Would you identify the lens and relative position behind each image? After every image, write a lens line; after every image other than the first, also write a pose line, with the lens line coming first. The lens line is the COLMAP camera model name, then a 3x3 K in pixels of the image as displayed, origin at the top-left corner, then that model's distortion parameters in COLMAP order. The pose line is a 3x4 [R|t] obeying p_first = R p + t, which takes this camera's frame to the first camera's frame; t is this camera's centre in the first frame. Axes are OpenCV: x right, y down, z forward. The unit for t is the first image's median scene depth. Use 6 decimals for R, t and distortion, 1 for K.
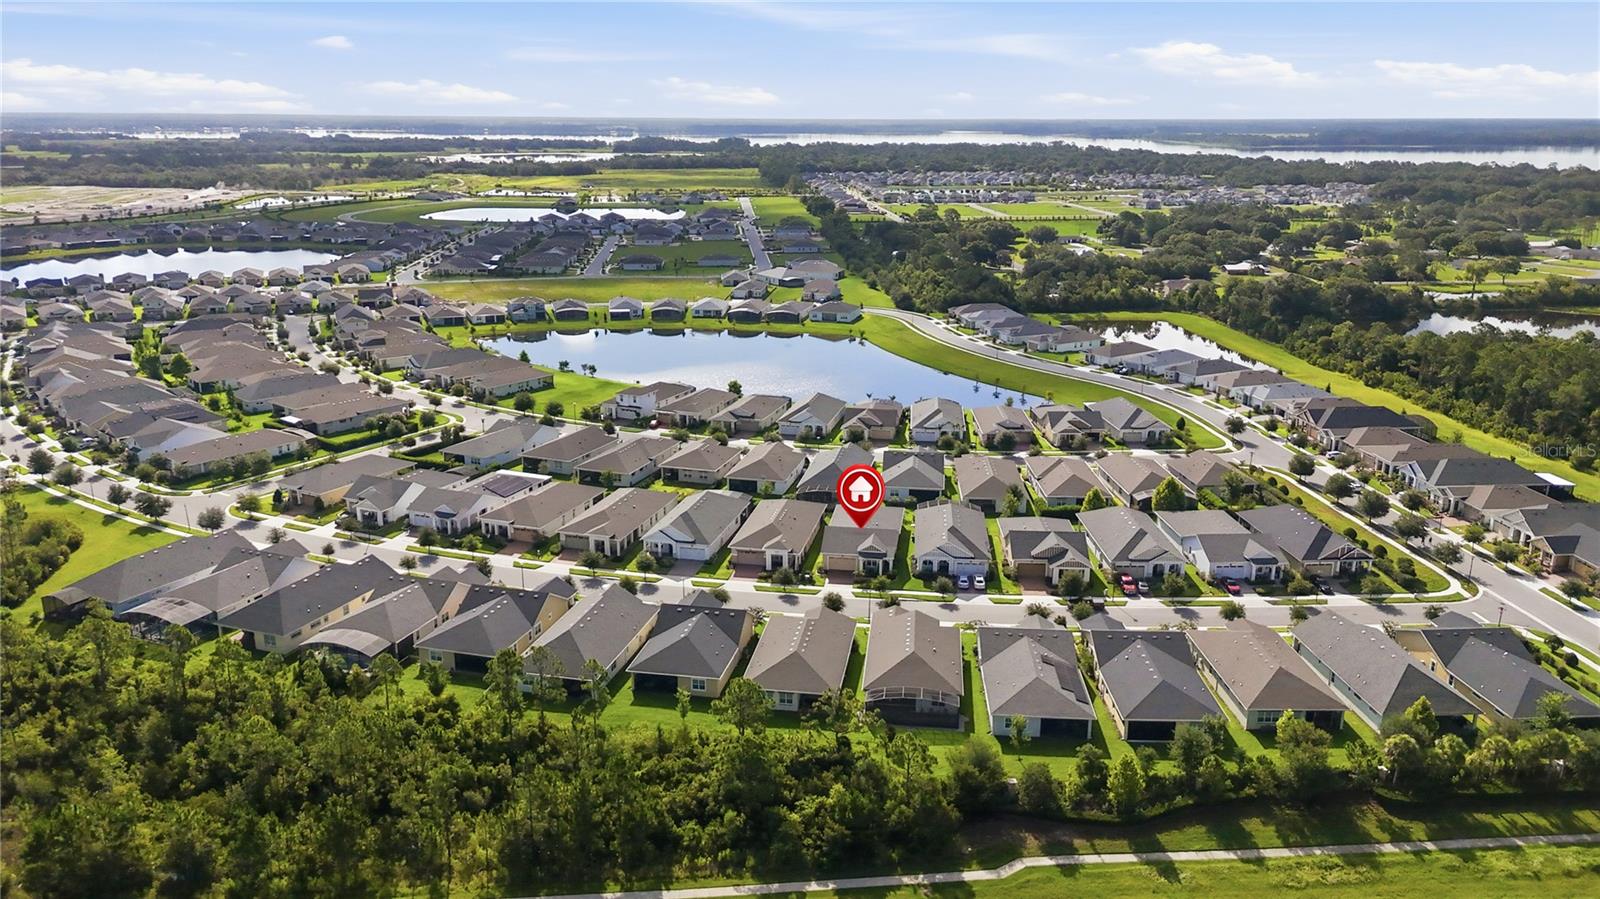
lens RADIAL K [[1165.7, 0, 806.9], [0, 1165.7, 451.6], [0, 0, 1]] dist [0.081020, -0.087372]
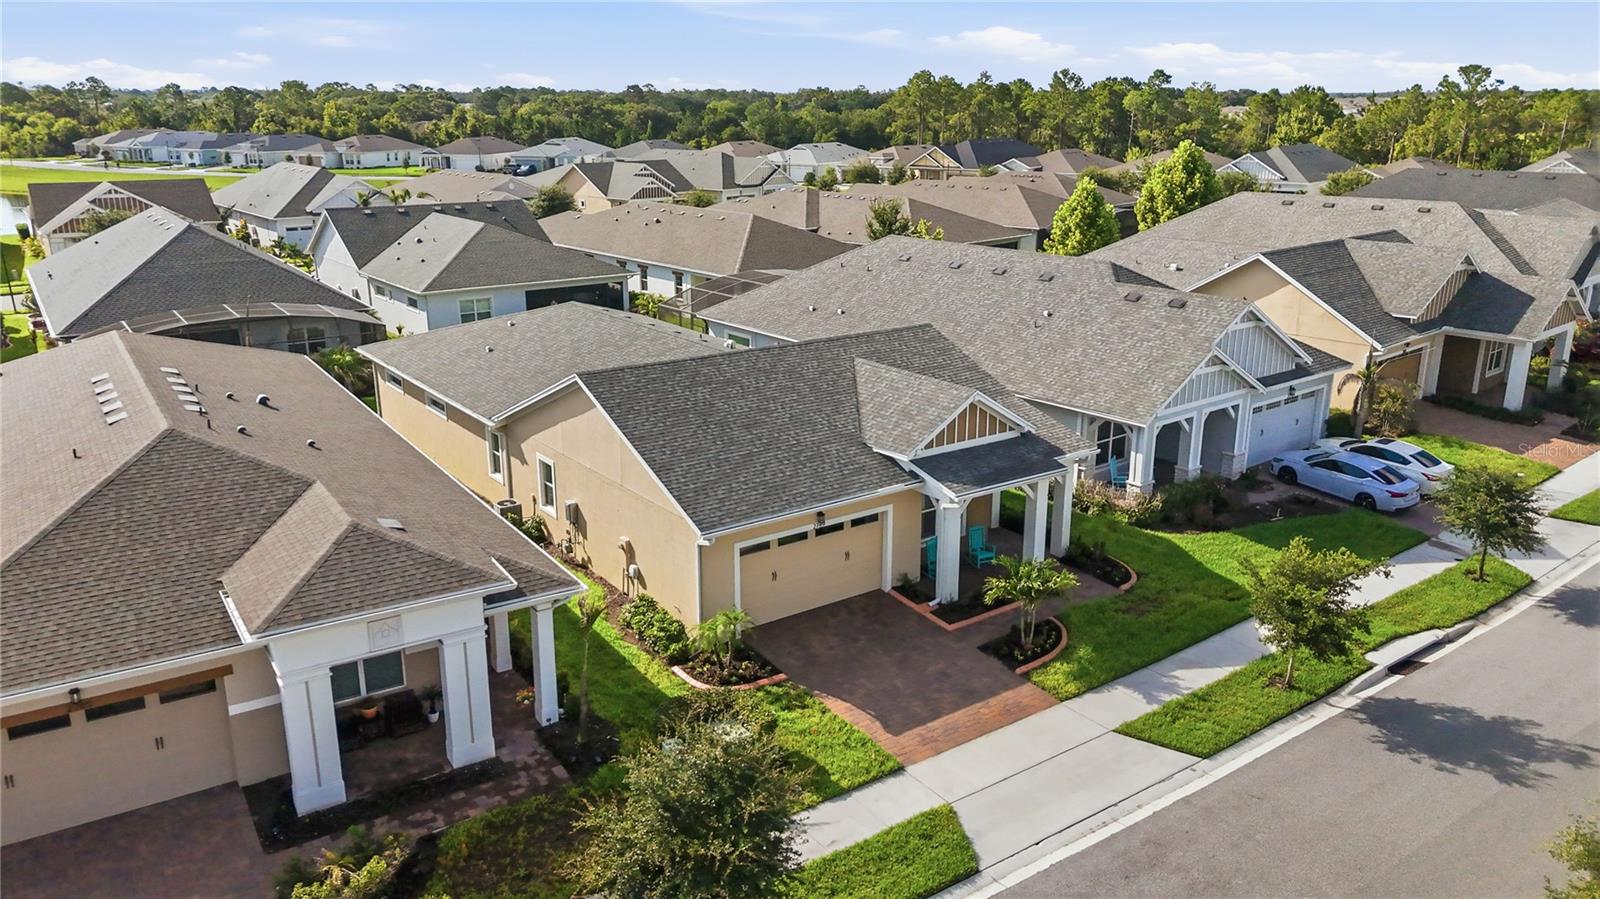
lens RADIAL K [[1165.7, 0, 806.9], [0, 1165.7, 451.6], [0, 0, 1]] dist [0.081020, -0.087372]
pose [[0.718266, -0.205805, 0.664634, -0.068569], [0.193027, 0.976697, 0.093832, 0.067523], [-0.668457, 0.060896, 0.741254, 0.897729]]
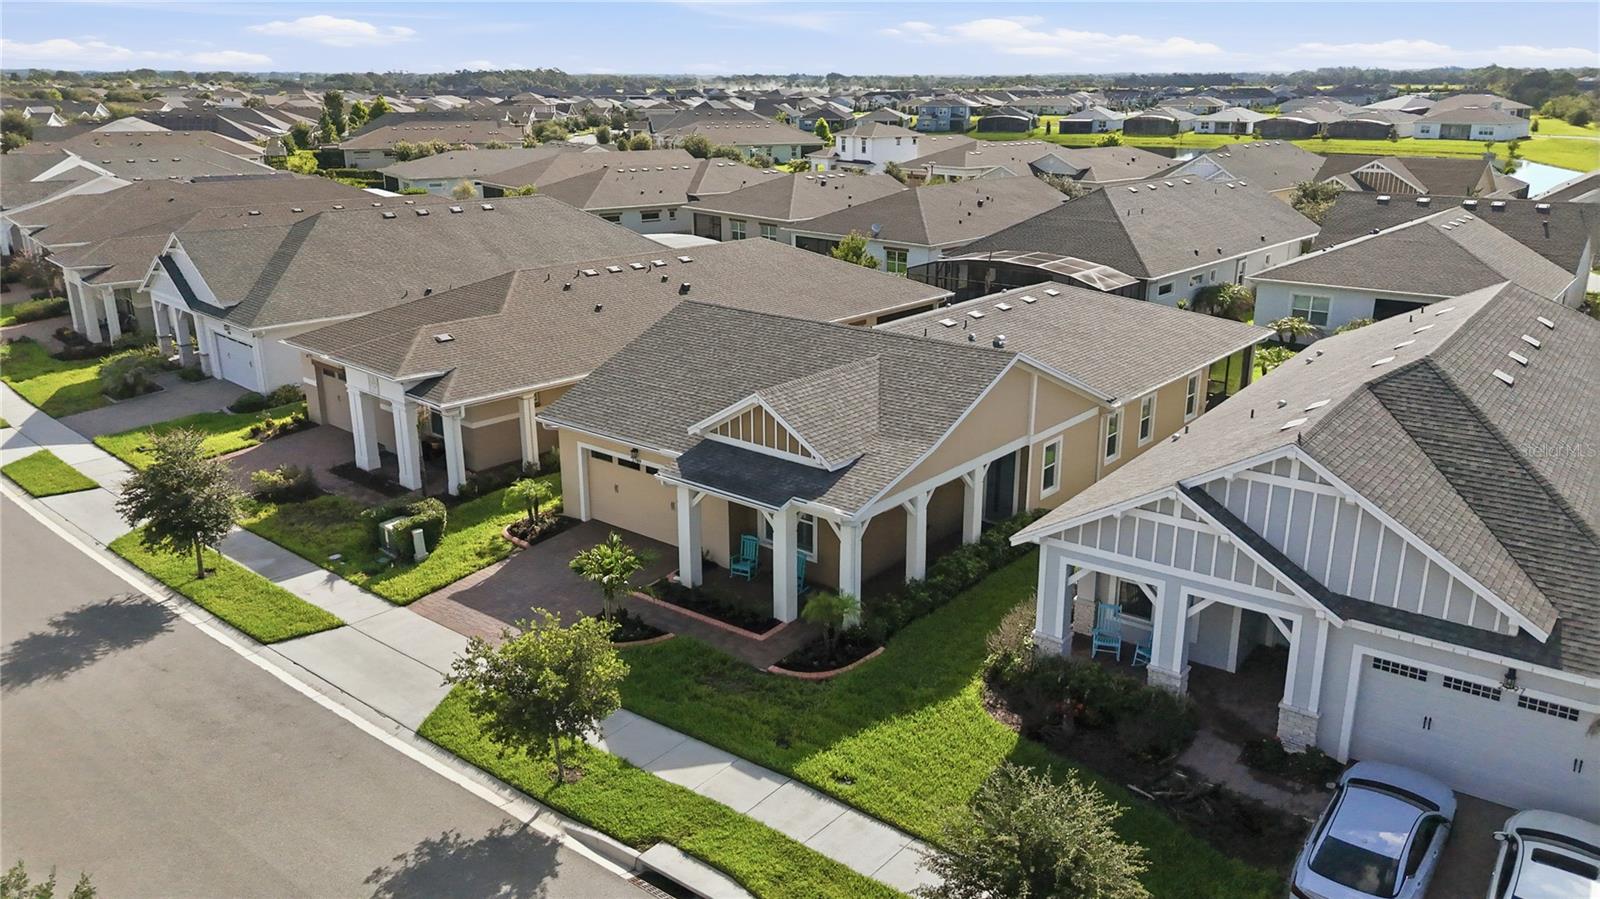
lens RADIAL K [[1165.7, 0, 806.9], [0, 1165.7, 451.6], [0, 0, 1]] dist [0.081020, -0.087372]
pose [[0.855761, 0.150402, -0.495028, 0.135442], [-0.135034, 0.988578, 0.066921, 0.075444], [0.499439, 0.009577, 0.866296, 0.875013]]
